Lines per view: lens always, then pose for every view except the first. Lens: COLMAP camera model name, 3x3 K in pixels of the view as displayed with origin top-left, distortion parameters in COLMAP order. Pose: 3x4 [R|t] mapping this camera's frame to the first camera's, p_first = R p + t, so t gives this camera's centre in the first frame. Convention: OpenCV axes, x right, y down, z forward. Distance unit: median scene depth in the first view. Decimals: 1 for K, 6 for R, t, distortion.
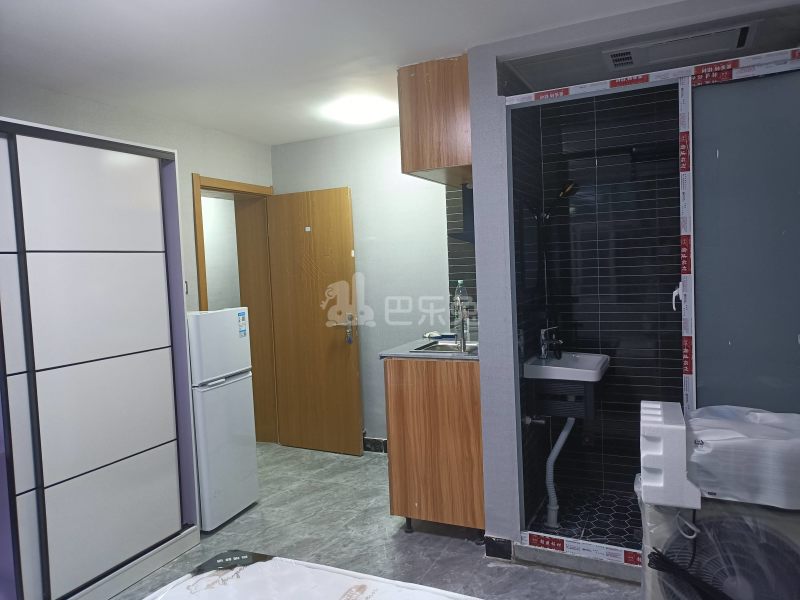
lens RADIAL K [[589.3, 0, 400.0], [0, 589.3, 300.0], [0, 0, 1]] dist [0.028789, -0.022667]
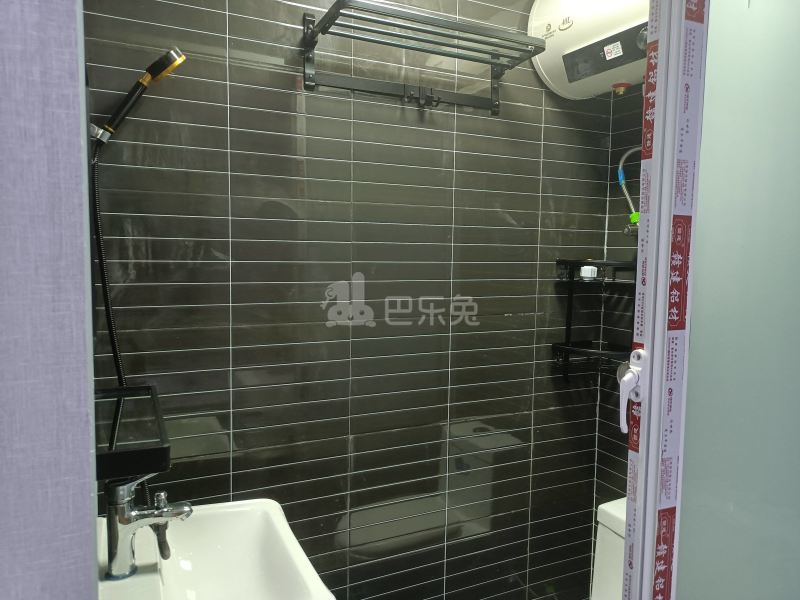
lens RADIAL K [[589.3, 0, 400.0], [0, 589.3, 300.0], [0, 0, 1]] dist [0.028789, -0.022667]
pose [[0.624815, -0.013405, 0.780658, 0.101585], [0.006567, 0.999907, 0.011914, -0.056884], [-0.780745, -0.002318, 0.624845, 0.780357]]
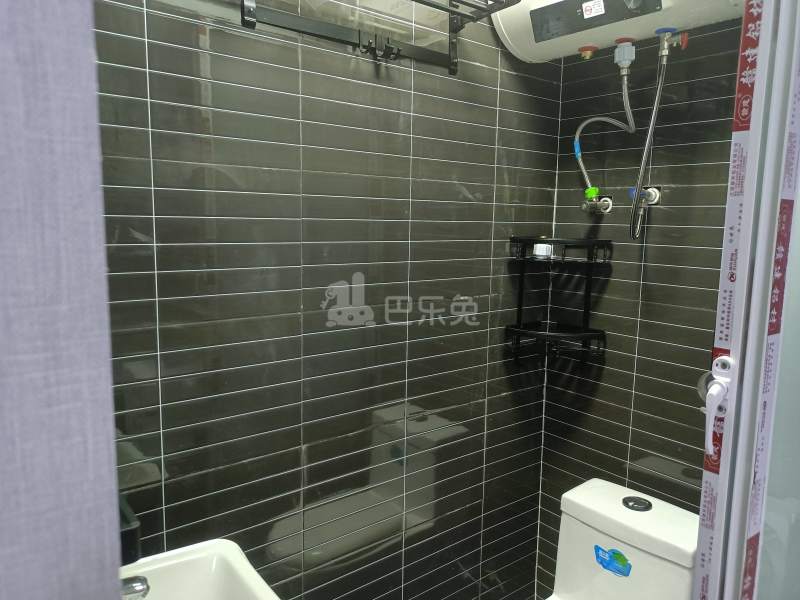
lens RADIAL K [[589.3, 0, 400.0], [0, 589.3, 300.0], [0, 0, 1]] dist [0.028789, -0.022667]
pose [[0.442602, -0.070920, 0.893909, 0.121424], [0.018201, 0.997373, 0.070117, -0.072637], [-0.896533, -0.014764, 0.442730, 0.886953]]
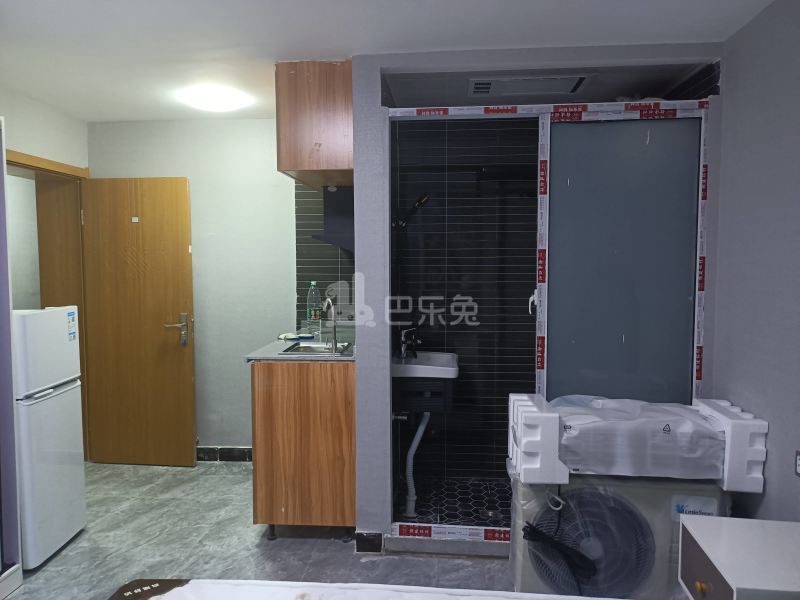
lens RADIAL K [[589.3, 0, 400.0], [0, 589.3, 300.0], [0, 0, 1]] dist [0.028789, -0.022667]
pose [[0.933934, 0.016409, 0.357069, -0.160901], [-0.016113, 0.999863, -0.003804, -0.001202], [-0.357082, -0.002200, 0.934070, 0.017406]]
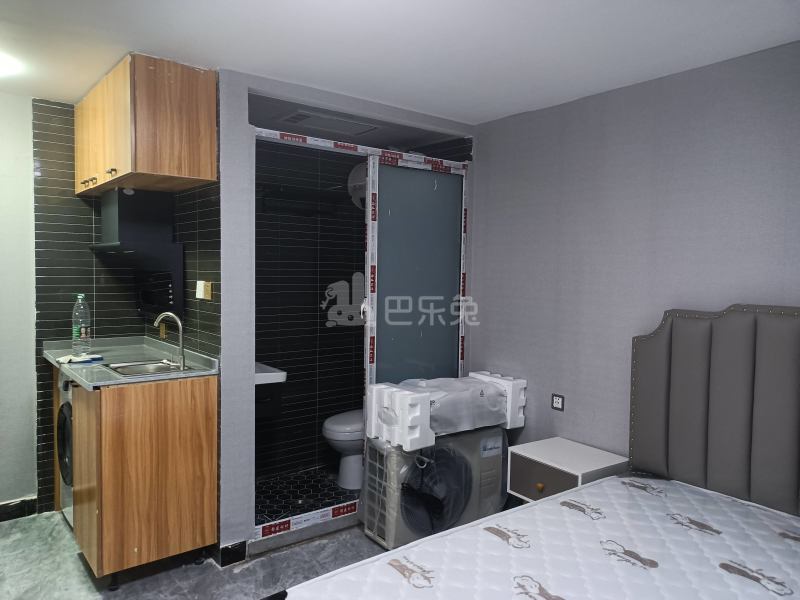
lens RADIAL K [[589.3, 0, 400.0], [0, 589.3, 300.0], [0, 0, 1]] dist [0.028789, -0.022667]
pose [[0.444043, 0.003140, 0.896000, -0.642675], [0.020562, 0.999695, -0.013693, -0.004728], [-0.895770, 0.024504, 0.443843, 0.271258]]
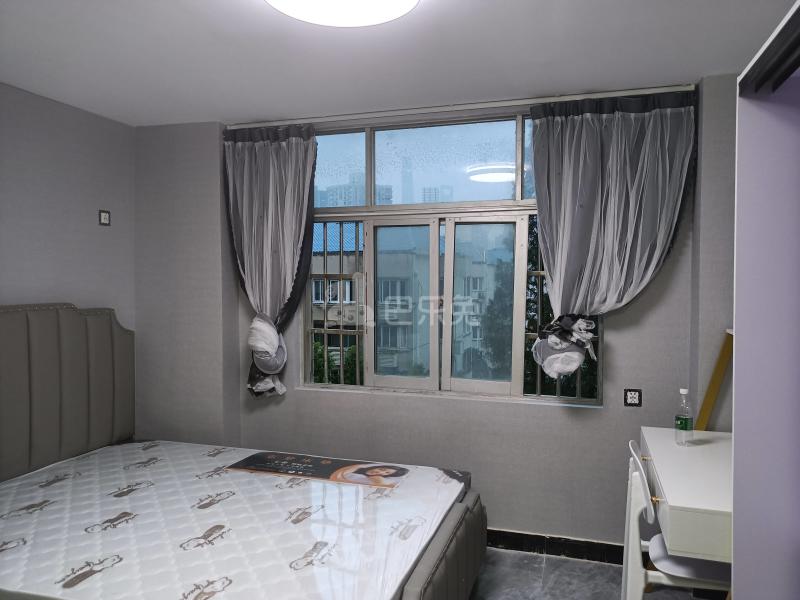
lens RADIAL K [[589.3, 0, 400.0], [0, 589.3, 300.0], [0, 0, 1]] dist [0.028789, -0.022667]
pose [[-0.989852, 0.047495, -0.133928, -0.186953], [0.033500, 0.993921, 0.104872, -0.082811], [0.138095, 0.099321, -0.985426, 1.179114]]
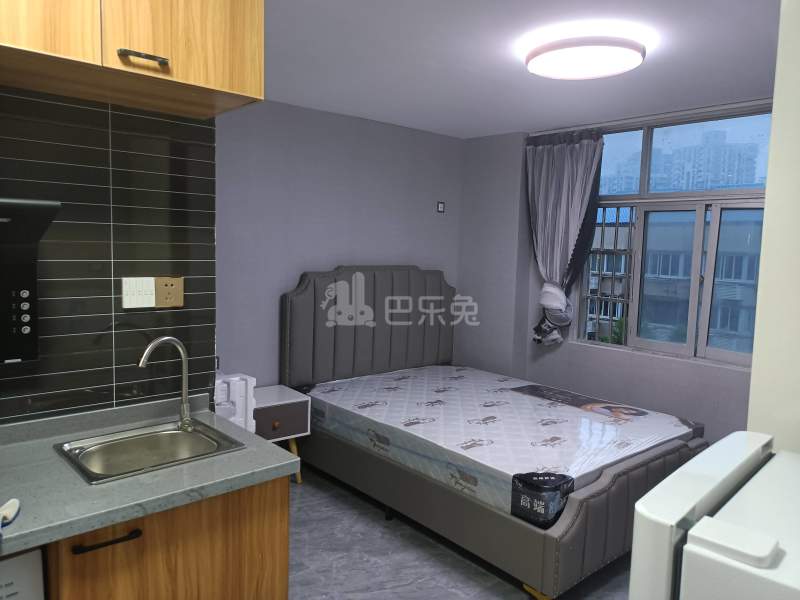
lens RADIAL K [[589.3, 0, 400.0], [0, 589.3, 300.0], [0, 0, 1]] dist [0.028789, -0.022667]
pose [[-0.917826, -0.021446, 0.396403, -0.336897], [0.035696, 0.990036, 0.136213, -0.113000], [-0.395375, 0.139170, -0.907915, 1.529494]]
